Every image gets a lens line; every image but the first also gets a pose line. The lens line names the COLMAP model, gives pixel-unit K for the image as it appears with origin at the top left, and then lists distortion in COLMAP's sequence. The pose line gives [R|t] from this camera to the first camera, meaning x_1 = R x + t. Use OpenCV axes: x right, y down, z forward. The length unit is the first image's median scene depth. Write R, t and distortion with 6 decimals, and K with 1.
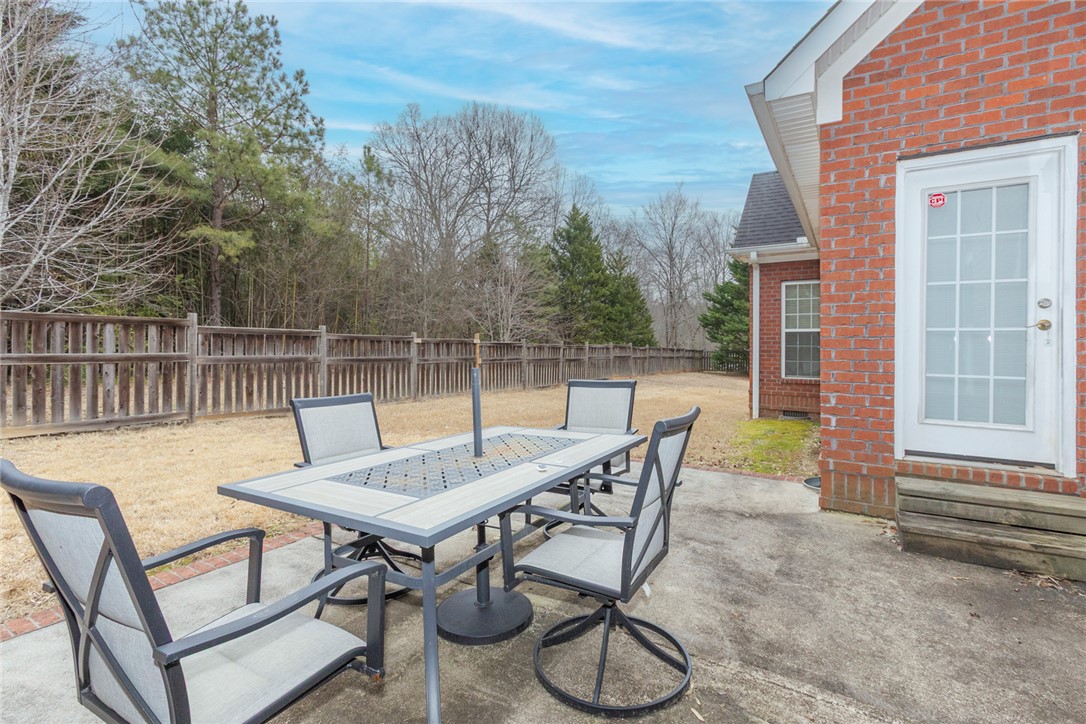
lens RADIAL K [[494.7, 0, 548.2], [0, 494.7, 353.6], [0, 0, 1]] dist [0.005450, 0.000556]
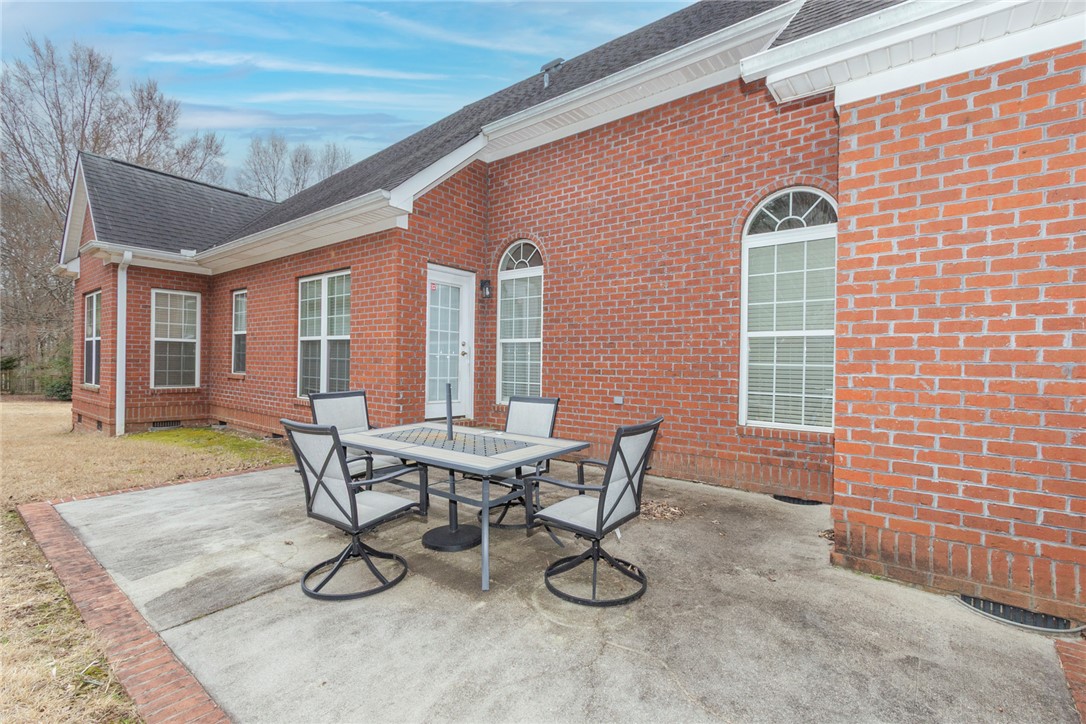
lens RADIAL K [[494.7, 0, 543.7], [0, 494.7, 367.7], [0, 0, 1]] dist [0.005450, 0.000556]
pose [[0.135522, -0.012384, 0.990697, -0.389478], [-0.006477, 0.999889, 0.013385, -0.008878], [-0.990753, -0.008230, 0.135427, 0.116550]]
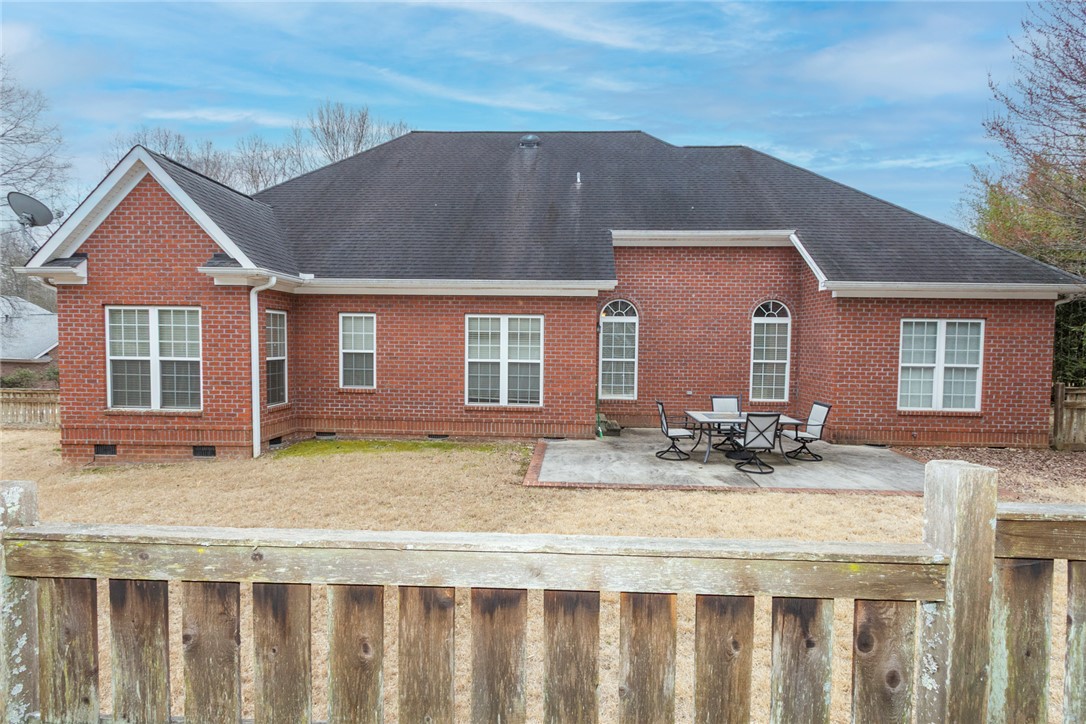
lens RADIAL K [[494.7, 0, 557.9], [0, 494.7, 370.6], [0, 0, 1]] dist [0.005450, 0.000556]
pose [[-0.474758, -0.058690, 0.878157, -0.674081], [-0.005610, 0.997956, 0.063664, -0.092376], [-0.880098, 0.025299, -0.474117, 0.986974]]
